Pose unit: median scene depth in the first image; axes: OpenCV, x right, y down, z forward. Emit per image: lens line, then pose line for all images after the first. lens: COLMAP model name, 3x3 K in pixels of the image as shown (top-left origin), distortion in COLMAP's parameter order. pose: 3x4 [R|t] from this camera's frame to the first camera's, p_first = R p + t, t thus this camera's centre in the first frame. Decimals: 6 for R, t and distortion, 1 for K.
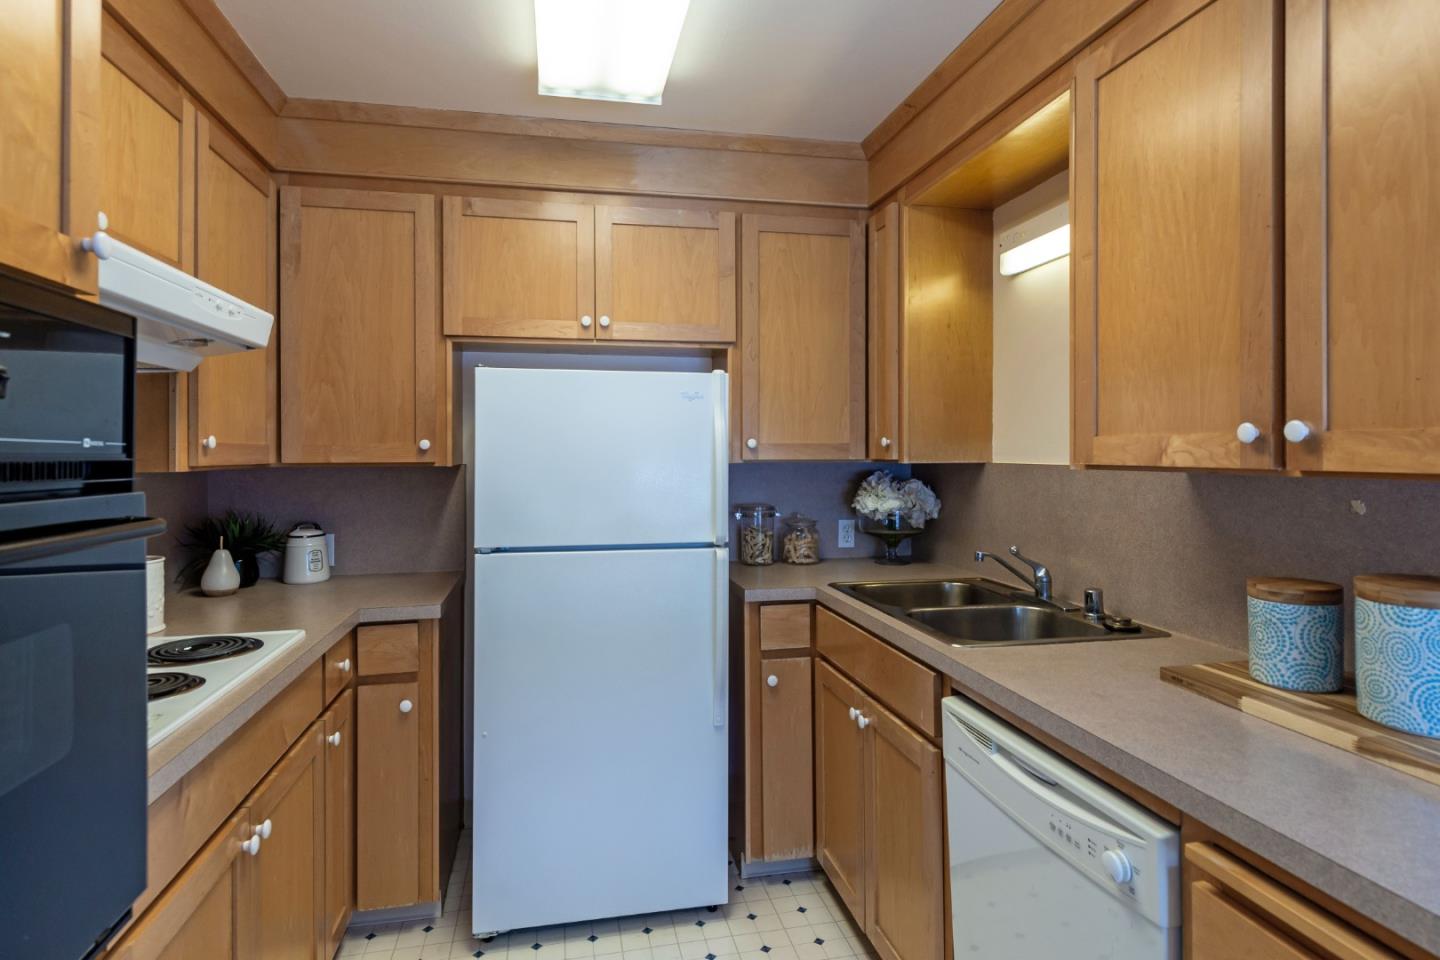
lens RADIAL K [[778.8, 0, 718.6], [0, 778.8, 448.0], [0, 0, 1]] dist [0.003221, -0.000719]
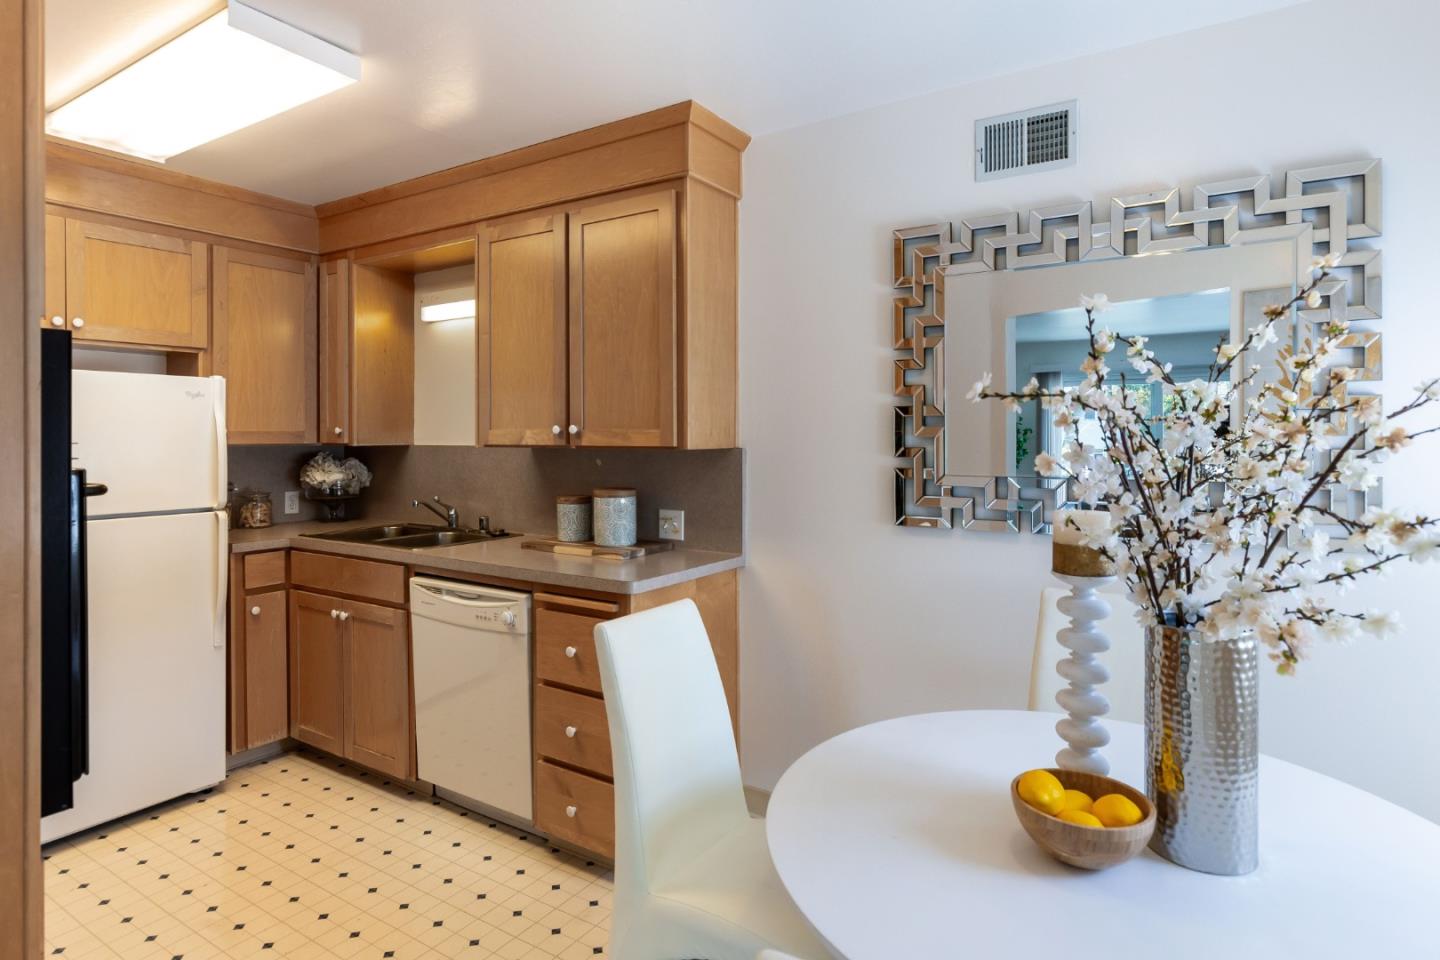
lens RADIAL K [[778.8, 0, 718.6], [0, 778.8, 448.0], [0, 0, 1]] dist [0.003221, -0.000719]
pose [[0.705225, -0.010603, 0.708904, -0.311097], [-0.003086, 0.999833, 0.018024, -0.004144], [-0.708977, -0.014899, 0.705075, -0.487101]]
